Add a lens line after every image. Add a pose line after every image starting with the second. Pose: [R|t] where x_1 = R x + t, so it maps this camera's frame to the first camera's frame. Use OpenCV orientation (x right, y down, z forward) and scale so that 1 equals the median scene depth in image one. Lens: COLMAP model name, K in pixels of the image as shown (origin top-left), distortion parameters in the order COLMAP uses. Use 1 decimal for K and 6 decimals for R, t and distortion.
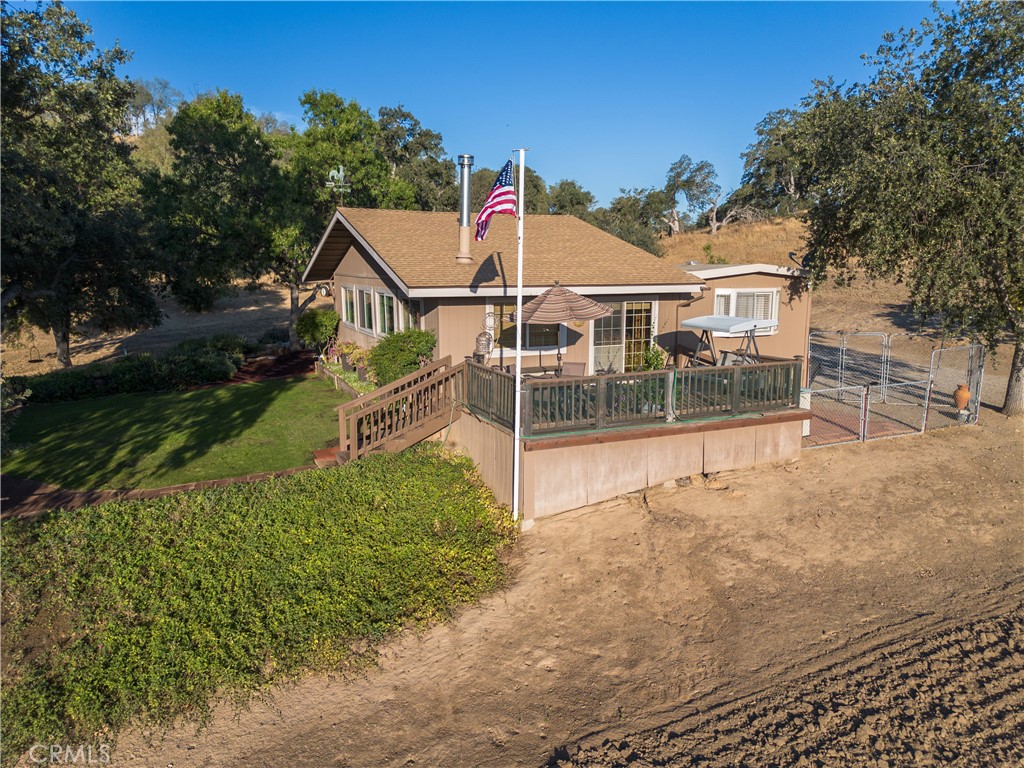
lens RADIAL K [[714.1, 0, 512.0], [0, 714.1, 383.6], [0, 0, 1]] dist [0.001599, 0.000044]
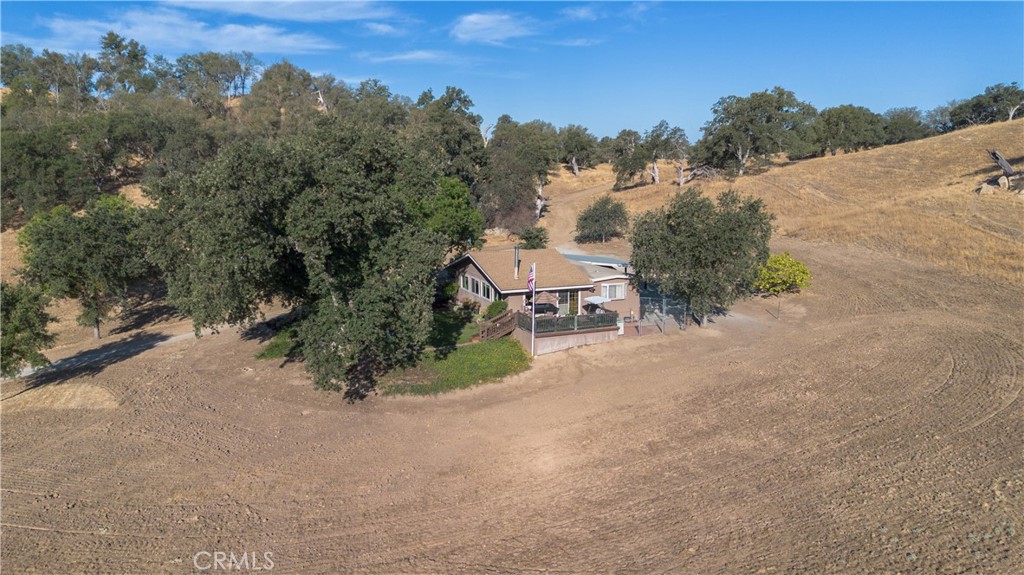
lens RADIAL K [[734.4, 0, 511.6], [0, 734.4, 289.0], [0, 0, 1]] dist [-0.000194, 0.000025]
pose [[0.999796, 0.003336, -0.019912, -0.024432], [-0.003309, 0.999994, 0.001379, -0.143474], [0.019916, -0.001313, 0.999801, -2.466115]]
